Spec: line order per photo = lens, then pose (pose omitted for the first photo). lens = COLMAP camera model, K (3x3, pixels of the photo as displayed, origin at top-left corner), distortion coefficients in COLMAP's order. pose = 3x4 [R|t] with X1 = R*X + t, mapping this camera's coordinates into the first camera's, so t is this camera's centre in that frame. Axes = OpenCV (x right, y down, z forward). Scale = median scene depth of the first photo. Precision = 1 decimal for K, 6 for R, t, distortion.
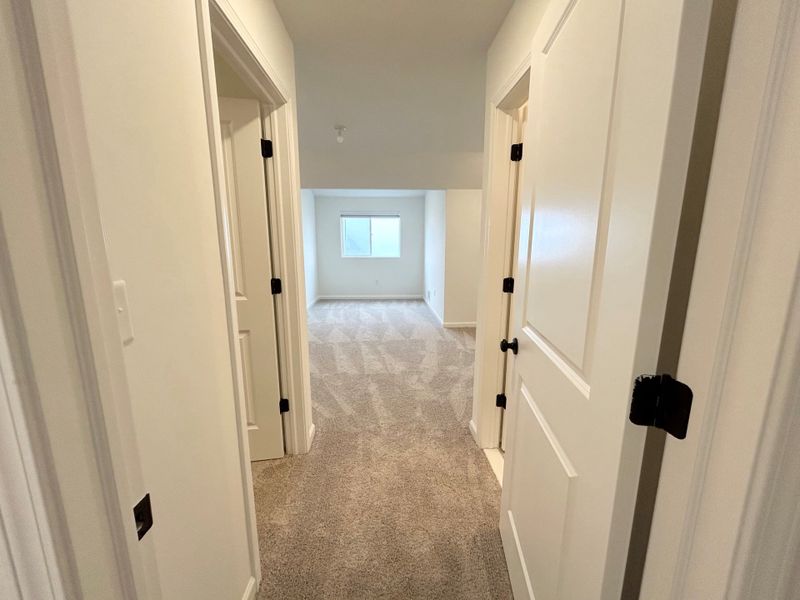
lens RADIAL K [[324.5, 0, 405.2], [0, 324.5, 300.4], [0, 0, 1]] dist [0.002345, 0.001011]
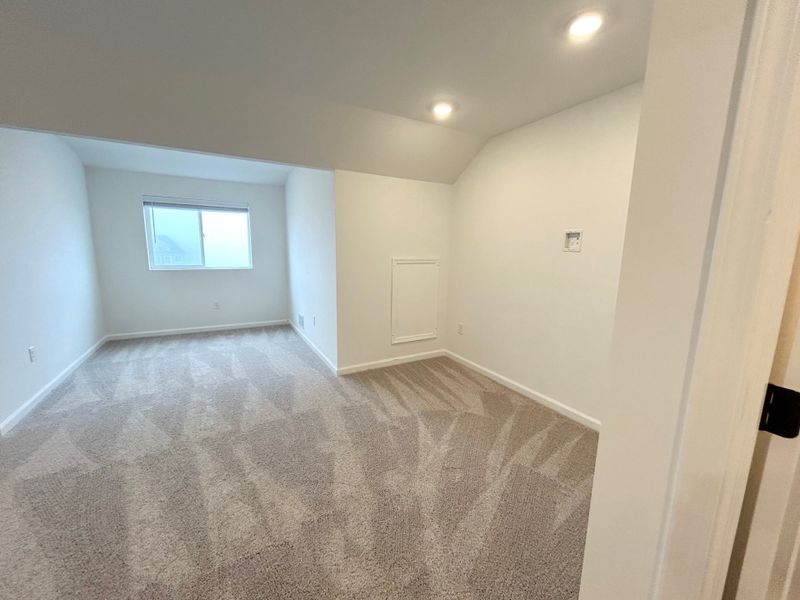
lens RADIAL K [[324.5, 0, 399.4], [0, 324.5, 296.8], [0, 0, 1]] dist [0.002345, 0.001011]
pose [[0.903129, -0.052626, 0.426133, -0.042147], [0.062399, 0.998011, -0.008995, -0.062606], [-0.424812, 0.034714, 0.904616, 0.315829]]
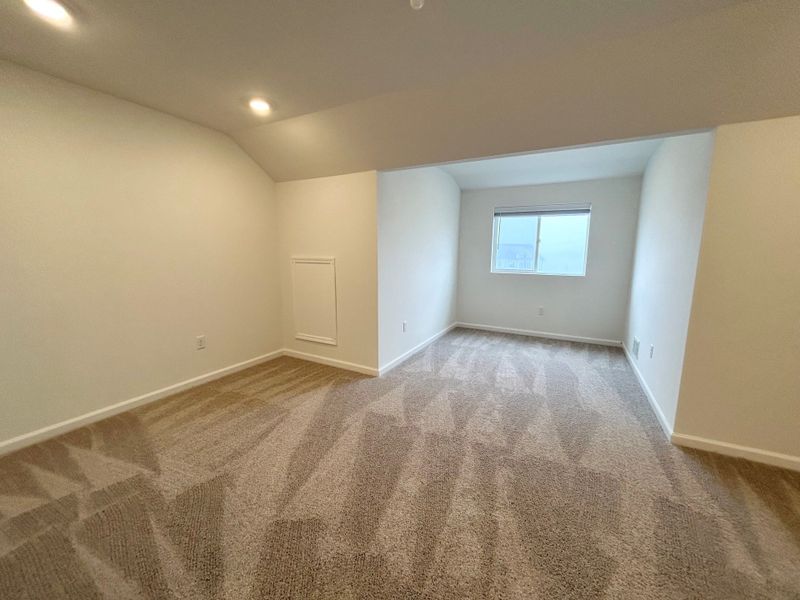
lens RADIAL K [[324.5, 0, 399.4], [0, 324.5, 298.1], [0, 0, 1]] dist [0.002345, 0.001011]
pose [[0.848620, 0.083863, -0.522313, 0.016133], [-0.101137, 0.994862, -0.004586, -0.071656], [0.519244, 0.056717, 0.852742, 0.392034]]
